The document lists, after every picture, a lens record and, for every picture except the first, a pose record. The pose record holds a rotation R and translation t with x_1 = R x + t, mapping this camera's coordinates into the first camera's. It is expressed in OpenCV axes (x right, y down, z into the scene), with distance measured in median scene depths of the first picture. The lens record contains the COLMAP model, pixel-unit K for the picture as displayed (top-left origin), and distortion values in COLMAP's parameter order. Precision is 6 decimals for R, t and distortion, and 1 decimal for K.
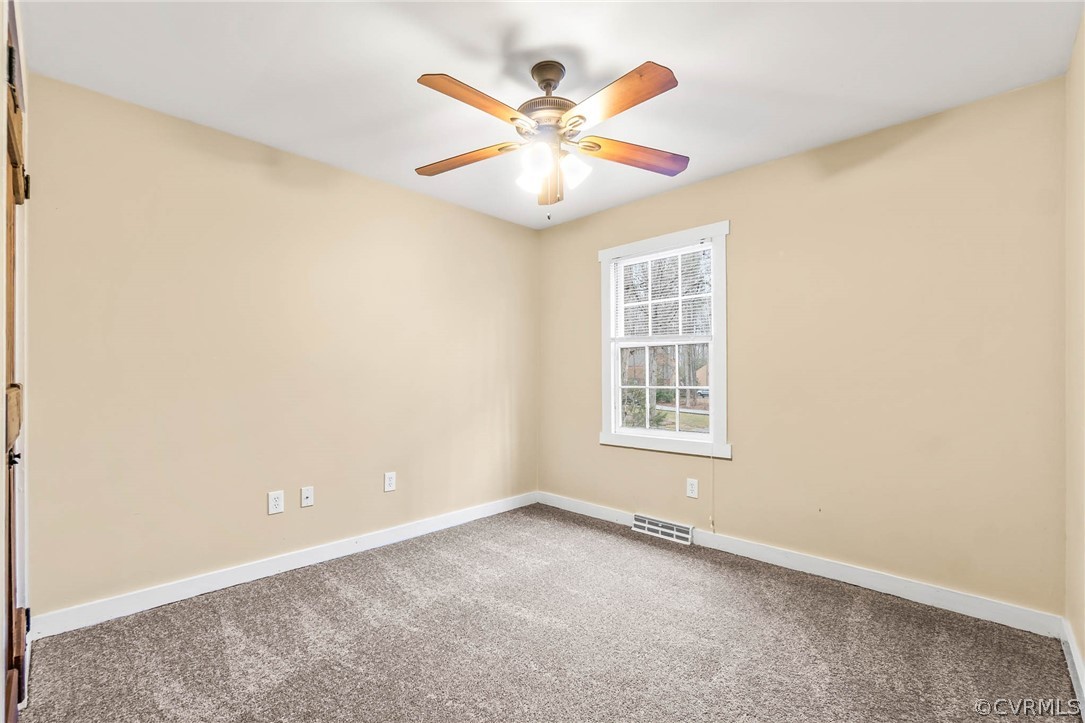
lens RADIAL K [[483.9, 0, 533.0], [0, 483.9, 360.2], [0, 0, 1]] dist [-0.063407, 0.022392]
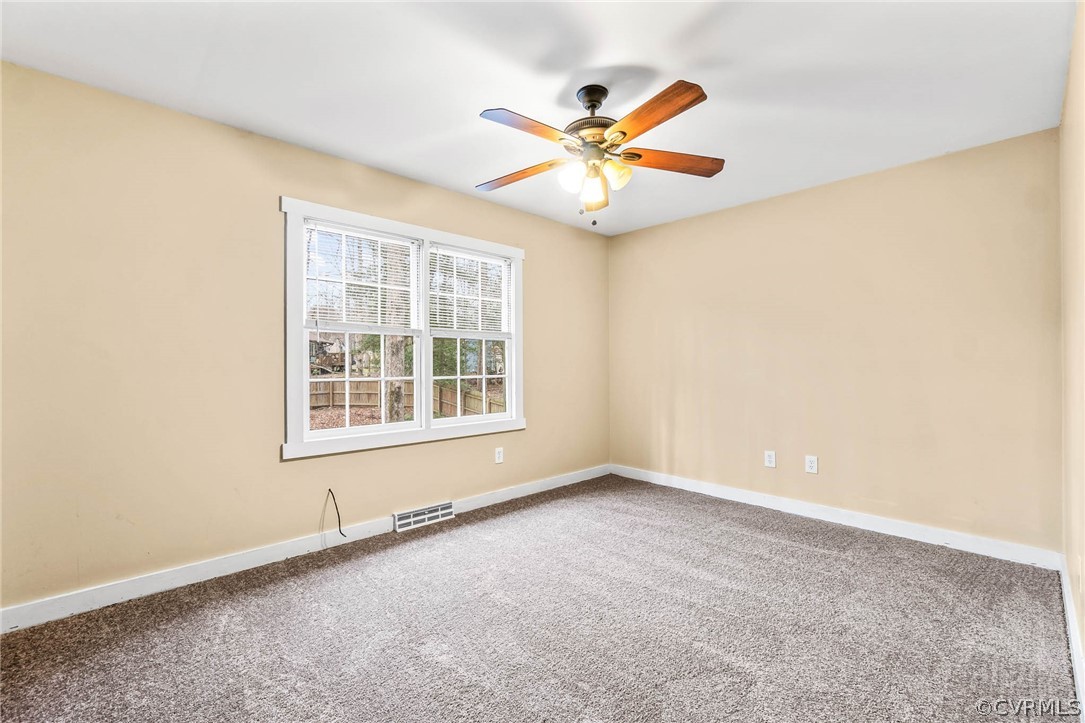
lens RADIAL K [[483.9, 0, 533.0], [0, 483.9, 360.2], [0, 0, 1]] dist [-0.063407, 0.022392]
pose [[0.017633, -0.005284, 0.999831, -0.796748], [-0.011150, 0.999923, 0.005481, 0.013052], [-0.999782, -0.011245, 0.017573, 0.806332]]
